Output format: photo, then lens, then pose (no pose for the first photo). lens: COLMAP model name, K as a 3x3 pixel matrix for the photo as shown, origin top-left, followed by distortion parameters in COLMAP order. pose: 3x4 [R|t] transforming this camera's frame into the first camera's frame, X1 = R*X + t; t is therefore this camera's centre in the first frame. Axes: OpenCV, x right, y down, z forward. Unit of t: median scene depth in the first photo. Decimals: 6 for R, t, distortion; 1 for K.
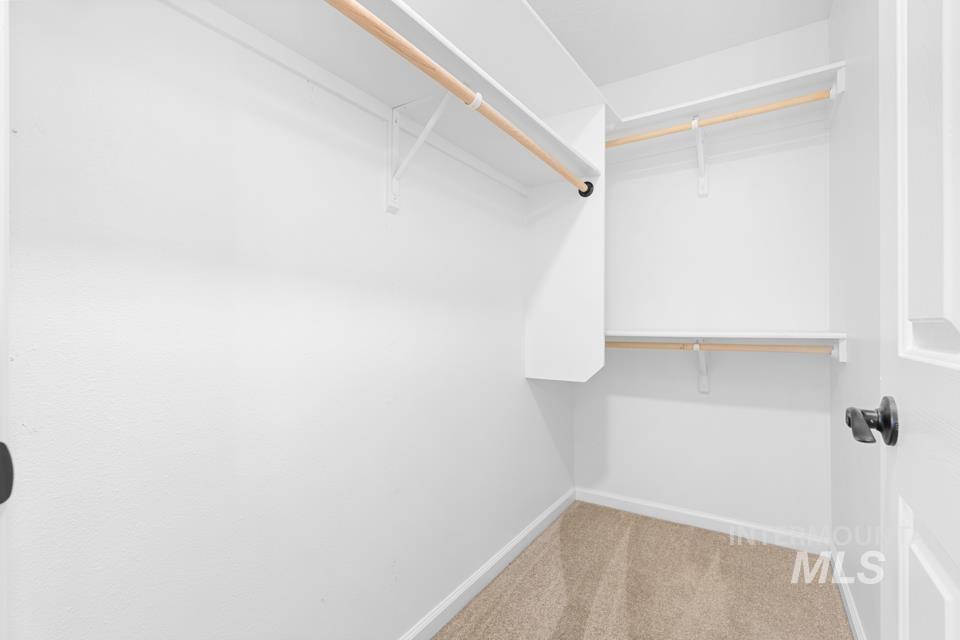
lens RADIAL K [[429.8, 0, 480.7], [0, 429.8, 324.0], [0, 0, 1]] dist [-0.002240, 0.000159]
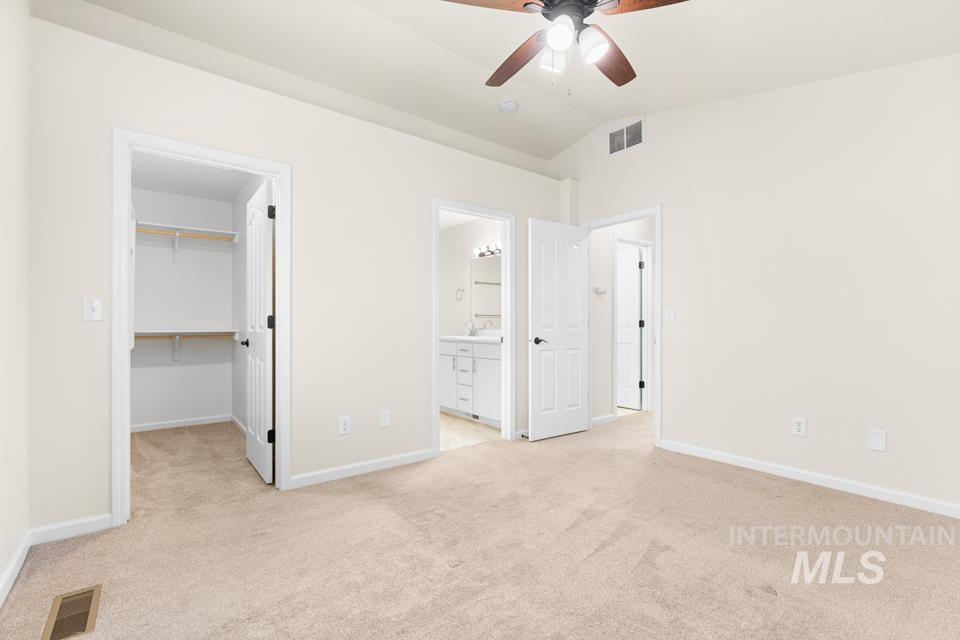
lens RADIAL K [[429.8, 0, 480.7], [0, 429.8, 324.0], [0, 0, 1]] dist [-0.002240, 0.000159]
pose [[0.328759, 0.006182, 0.944394, -1.170041], [-0.001486, 0.999981, -0.006028, -0.001062], [-0.944413, 0.000578, 0.328762, -1.299441]]
